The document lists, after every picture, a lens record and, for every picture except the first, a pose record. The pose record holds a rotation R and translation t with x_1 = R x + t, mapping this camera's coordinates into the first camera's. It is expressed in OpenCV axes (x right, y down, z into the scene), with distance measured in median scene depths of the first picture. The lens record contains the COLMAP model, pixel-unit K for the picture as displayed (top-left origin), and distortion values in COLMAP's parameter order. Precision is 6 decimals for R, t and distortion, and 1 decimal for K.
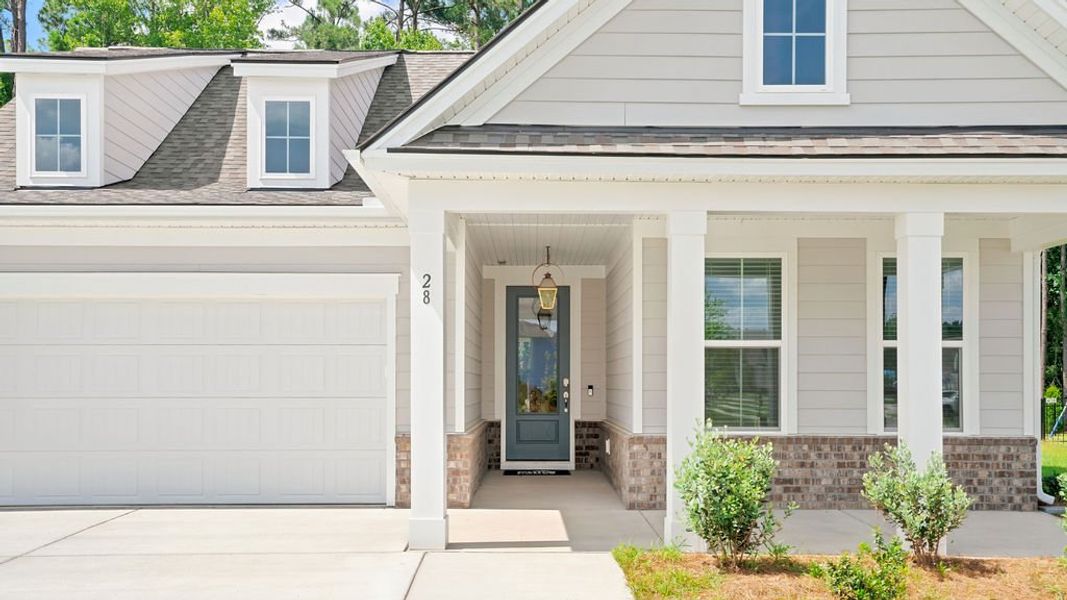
lens RADIAL K [[1055.0, 0, 530.5], [0, 1055.0, 382.4], [0, 0, 1]] dist [0.006513, 0.009165]
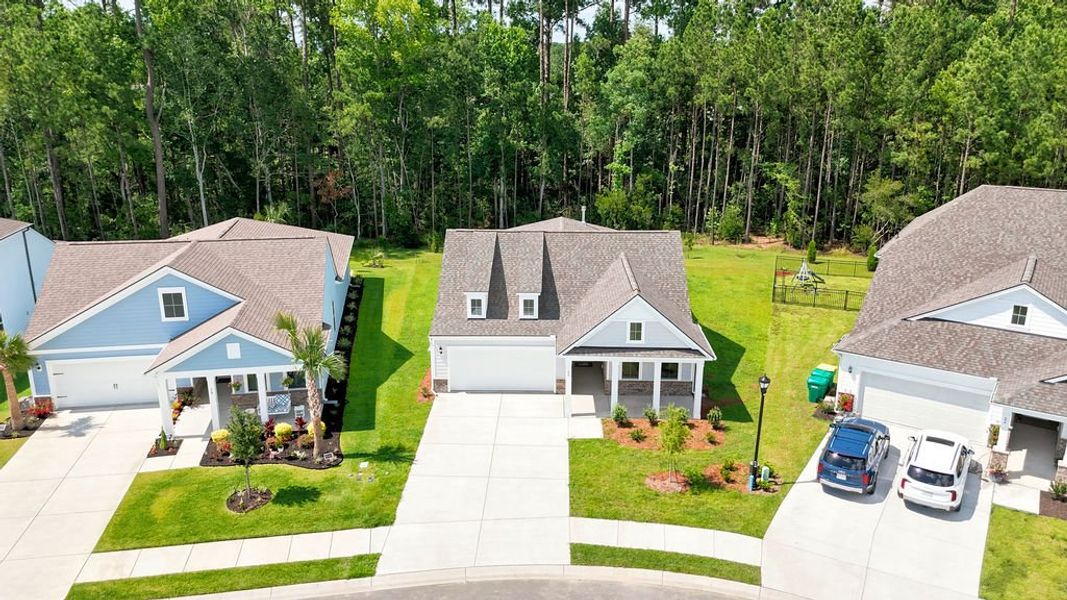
lens RADIAL K [[784.0, 0, 539.1], [0, 784.0, 299.0], [0, 0, 1]] dist [0.031263, -0.002286]
pose [[0.999815, 0.005886, -0.018328, -0.141762], [-0.000512, 0.959900, 0.280344, -1.270168], [0.019243, -0.280282, 0.959725, -2.241579]]
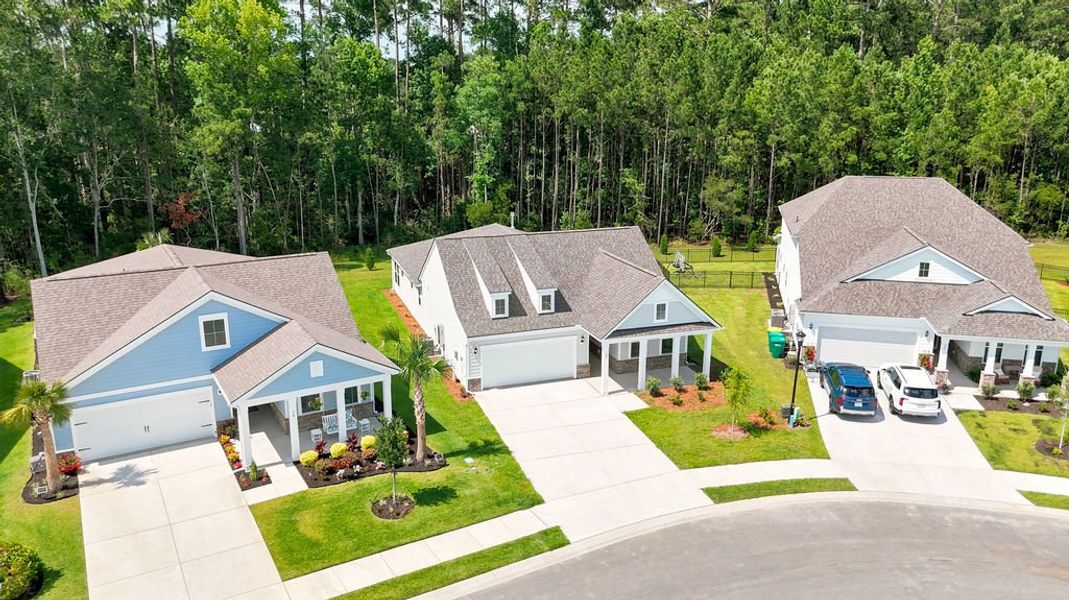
lens RADIAL K [[785.5, 0, 540.1], [0, 785.5, 299.0], [0, 0, 1]] dist [0.031263, -0.002286]
pose [[0.942045, -0.086816, 0.324059, -1.506243], [-0.000575, 0.965518, 0.260334, -1.257563], [-0.335486, -0.245432, 0.909512, -2.332486]]
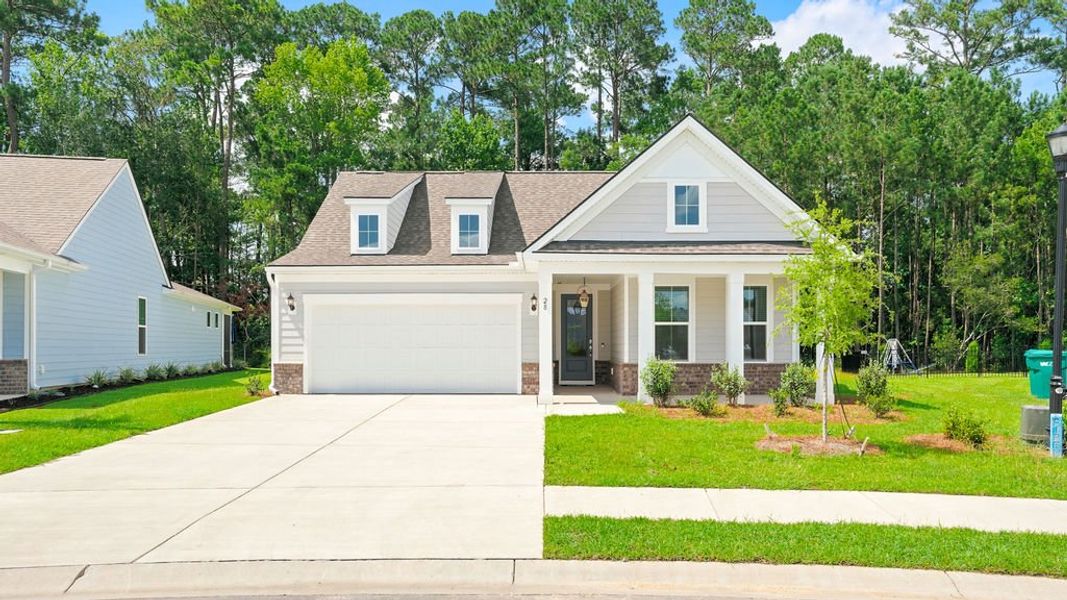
lens RADIAL K [[793.2, 0, 534.0], [0, 793.2, 347.6], [0, 0, 1]] dist [0.001681, 0.006195]
pose [[0.999929, -0.002096, -0.011741, -0.080508], [0.002122, 0.999995, 0.002221, 0.011496], [0.011736, -0.002245, 0.999929, -0.739843]]
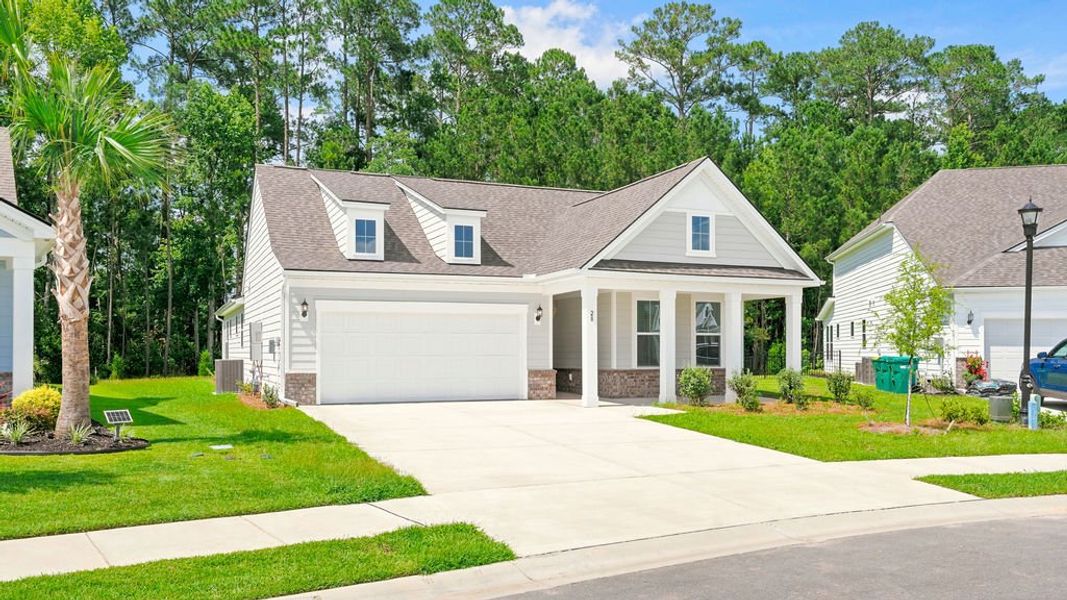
lens RADIAL K [[865.4, 0, 538.9], [0, 865.4, 356.5], [0, 0, 1]] dist [0.003103, 0.003190]
pose [[0.918203, -0.005495, 0.396071, -0.901059], [0.003645, 0.999979, 0.005425, 0.006806], [-0.396093, -0.003538, 0.918204, -0.853025]]
